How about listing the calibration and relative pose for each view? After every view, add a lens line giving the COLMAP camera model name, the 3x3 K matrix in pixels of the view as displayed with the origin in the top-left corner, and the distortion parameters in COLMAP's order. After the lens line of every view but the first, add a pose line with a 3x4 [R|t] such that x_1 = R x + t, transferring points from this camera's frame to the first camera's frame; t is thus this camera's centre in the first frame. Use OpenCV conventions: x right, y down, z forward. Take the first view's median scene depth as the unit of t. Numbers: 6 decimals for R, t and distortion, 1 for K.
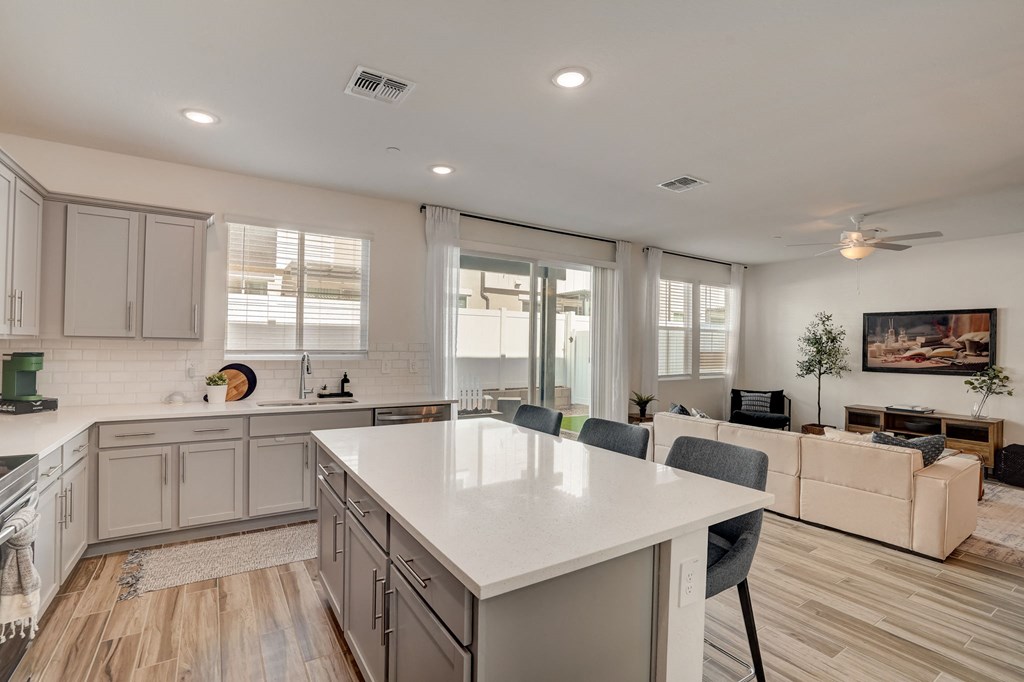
lens RADIAL K [[470.3, 0, 507.3], [0, 470.3, 331.8], [0, 0, 1]] dist [-0.002098, 0.000221]
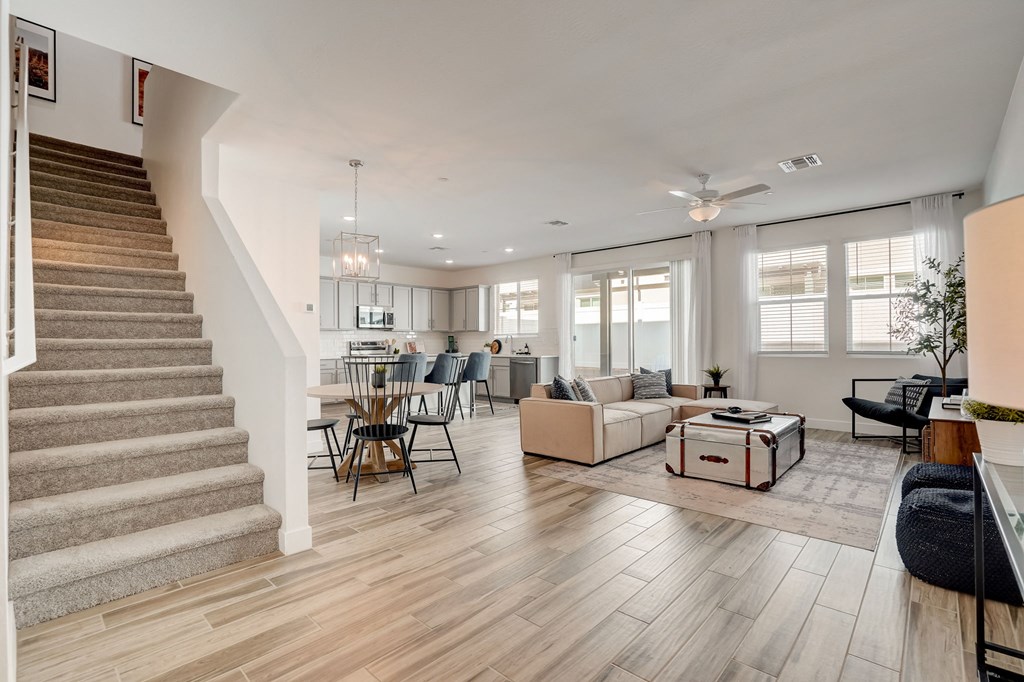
lens RADIAL K [[470.3, 0, 507.3], [0, 470.3, 331.8], [0, 0, 1]] dist [-0.002098, 0.000221]
pose [[0.266080, -0.033397, -0.963372, 1.640911], [0.040657, 0.998899, -0.023399, 0.077251], [0.963093, -0.032942, 0.267145, 0.343586]]
